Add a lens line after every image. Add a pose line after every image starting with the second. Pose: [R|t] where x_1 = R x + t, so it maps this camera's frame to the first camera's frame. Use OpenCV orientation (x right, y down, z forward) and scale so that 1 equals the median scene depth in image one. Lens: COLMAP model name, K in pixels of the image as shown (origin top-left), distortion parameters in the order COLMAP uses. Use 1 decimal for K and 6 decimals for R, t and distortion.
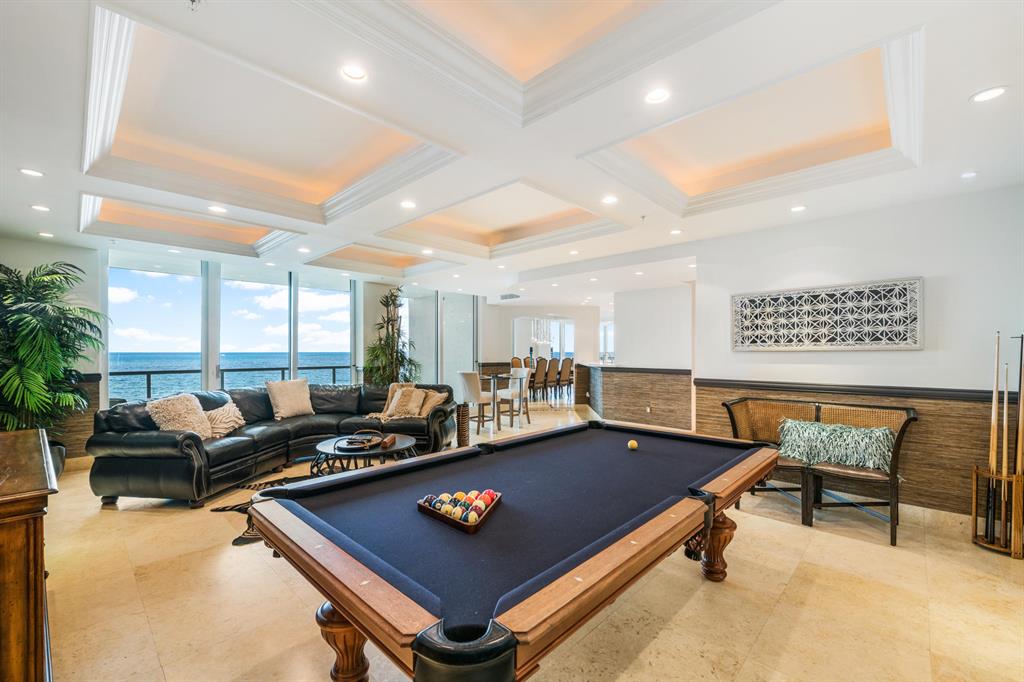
lens RADIAL K [[427.0, 0, 507.4], [0, 427.0, 346.2], [0, 0, 1]] dist [0.001019, -0.000292]
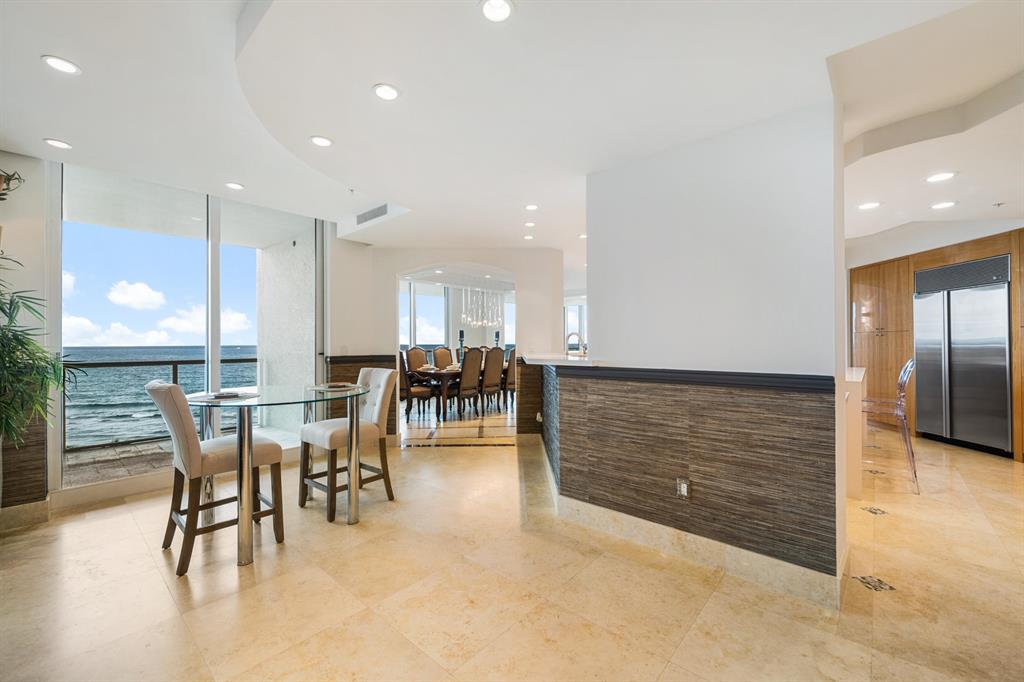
lens RADIAL K [[416.1, 0, 512.6], [0, 416.1, 340.9], [0, 0, 1]] dist [-0.012195, -0.000200]
pose [[0.998561, -0.001836, 0.053602, 0.128066], [0.001528, 0.999982, 0.005793, 0.018610], [-0.053612, -0.005703, 0.998546, 0.497702]]
